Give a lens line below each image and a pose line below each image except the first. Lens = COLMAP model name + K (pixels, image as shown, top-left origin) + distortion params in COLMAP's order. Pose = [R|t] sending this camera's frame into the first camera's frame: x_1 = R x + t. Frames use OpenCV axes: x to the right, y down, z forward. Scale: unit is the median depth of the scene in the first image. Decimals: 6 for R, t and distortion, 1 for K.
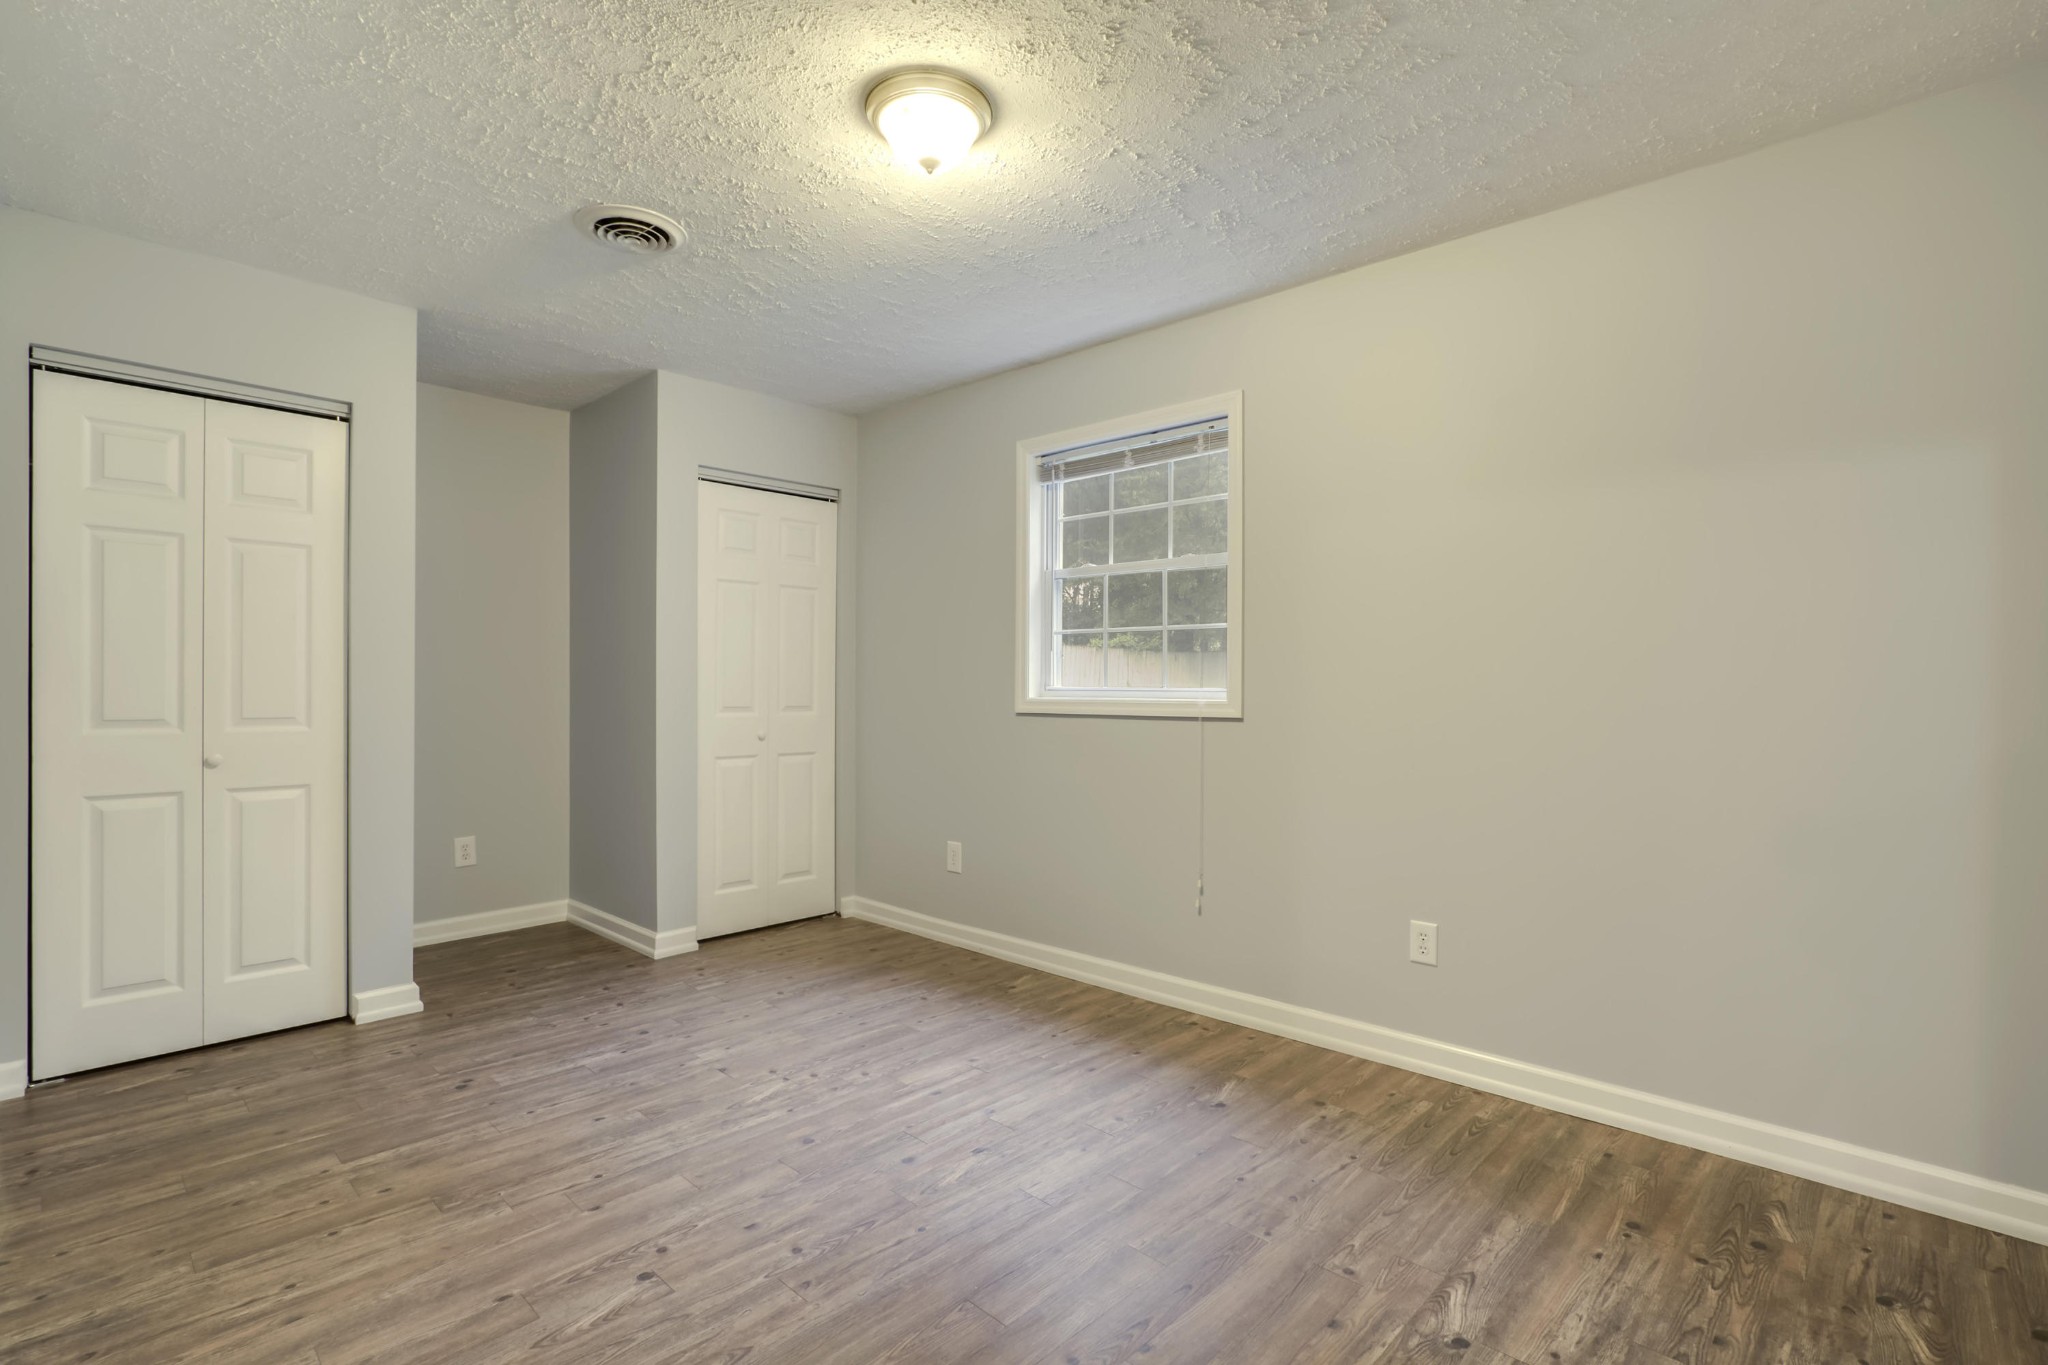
lens RADIAL K [[945.4, 0, 1016.8], [0, 945.4, 692.0], [0, 0, 1]] dist [-0.019001, 0.006378]
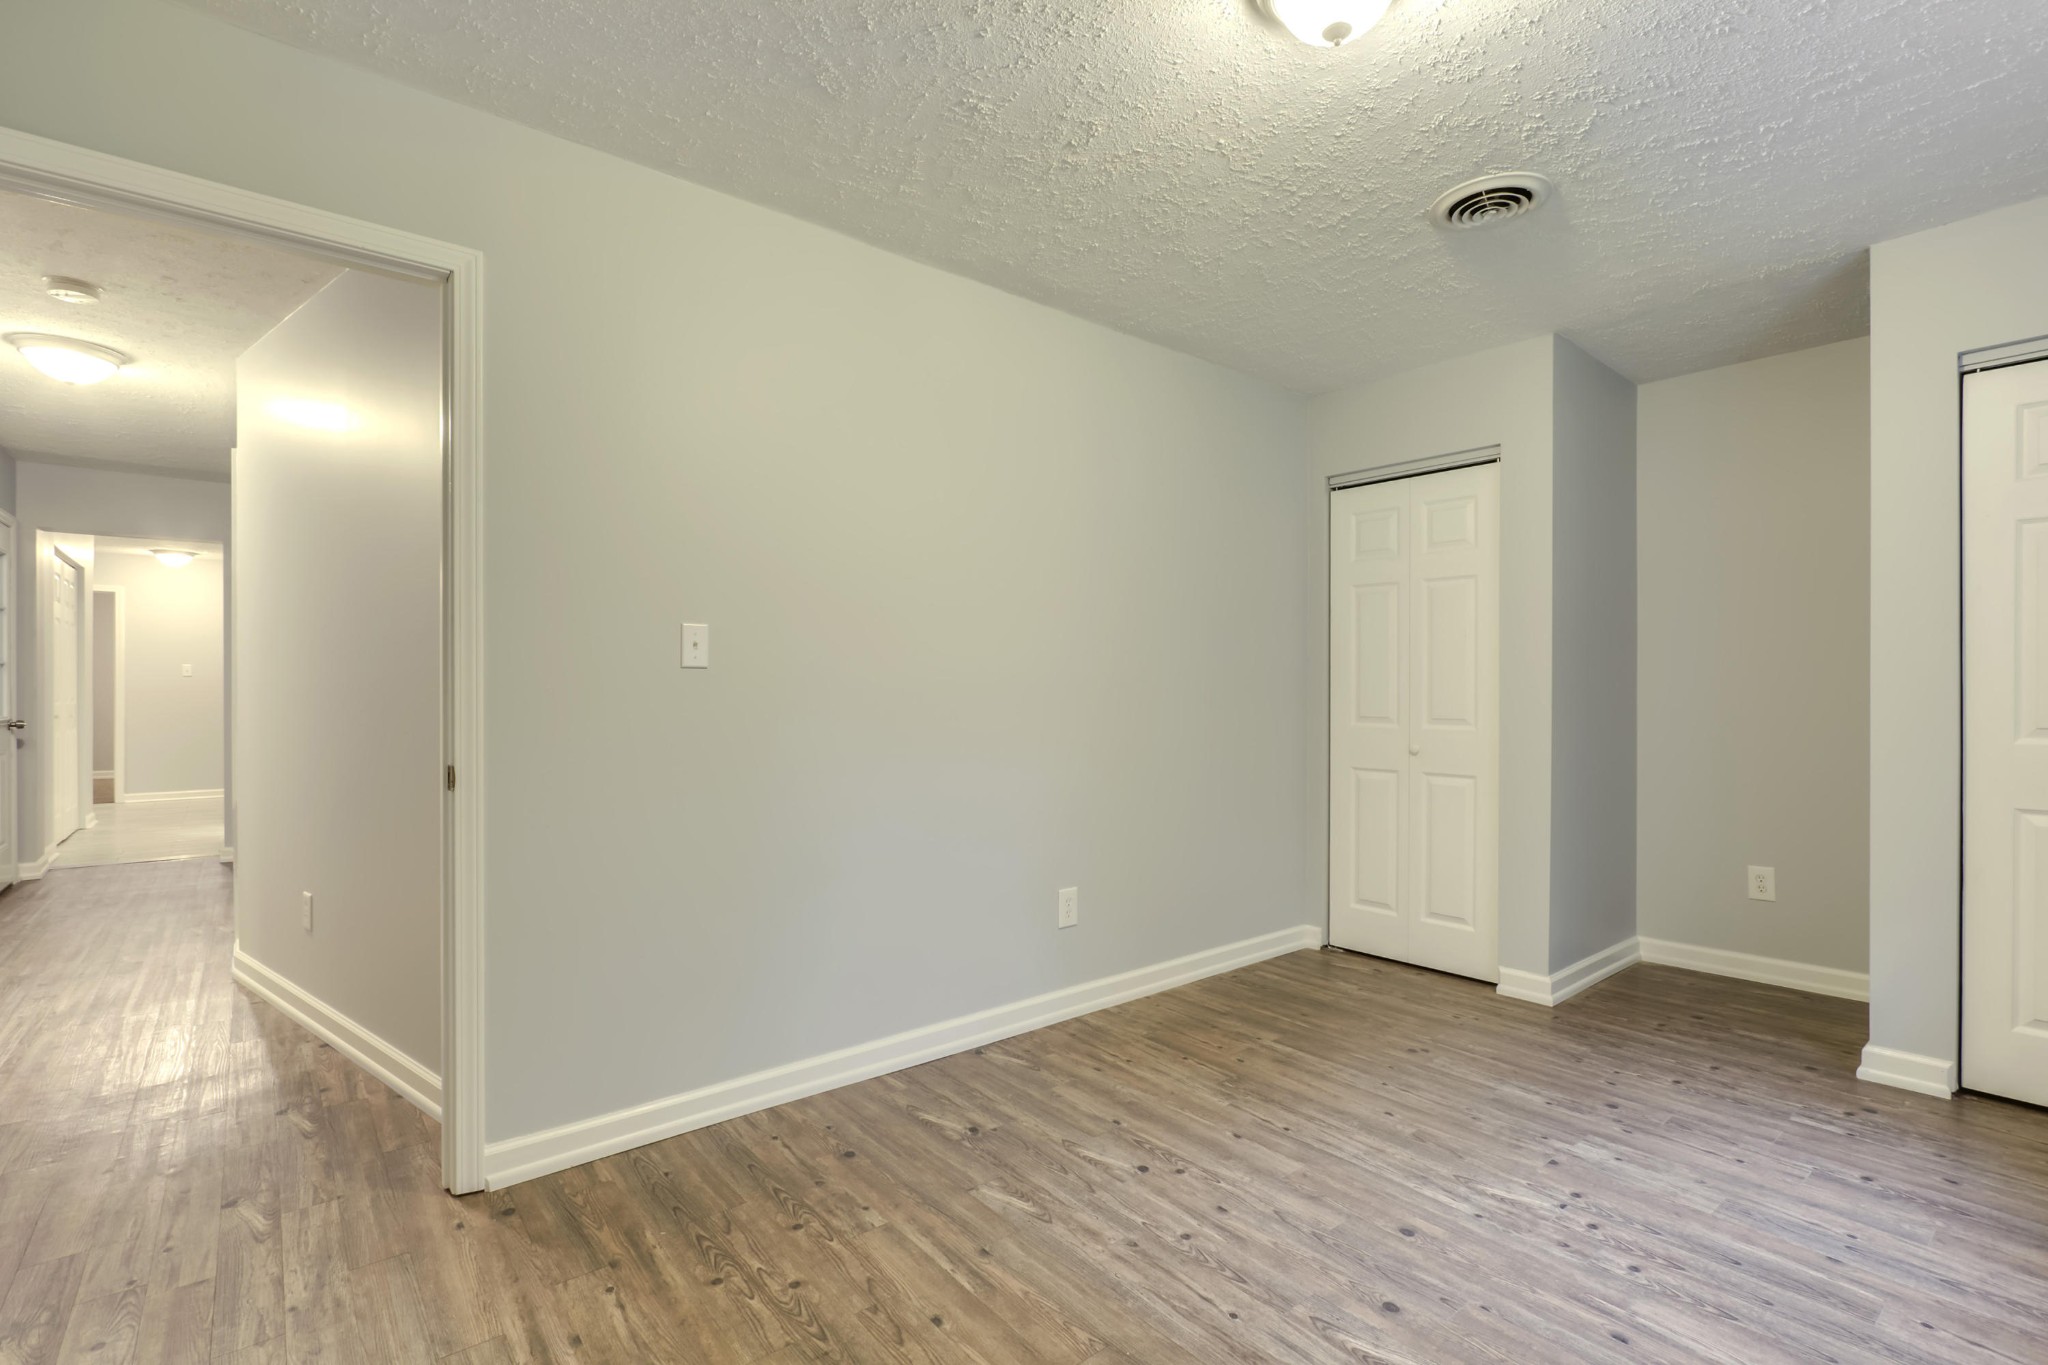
lens RADIAL K [[945.4, 0, 1016.8], [0, 945.4, 692.0], [0, 0, 1]] dist [-0.019001, 0.006378]
pose [[-0.132673, -0.003080, -0.991155, 0.574593], [-0.007848, 0.999967, -0.002057, -0.001212], [0.991129, 0.007506, -0.132692, 0.665862]]
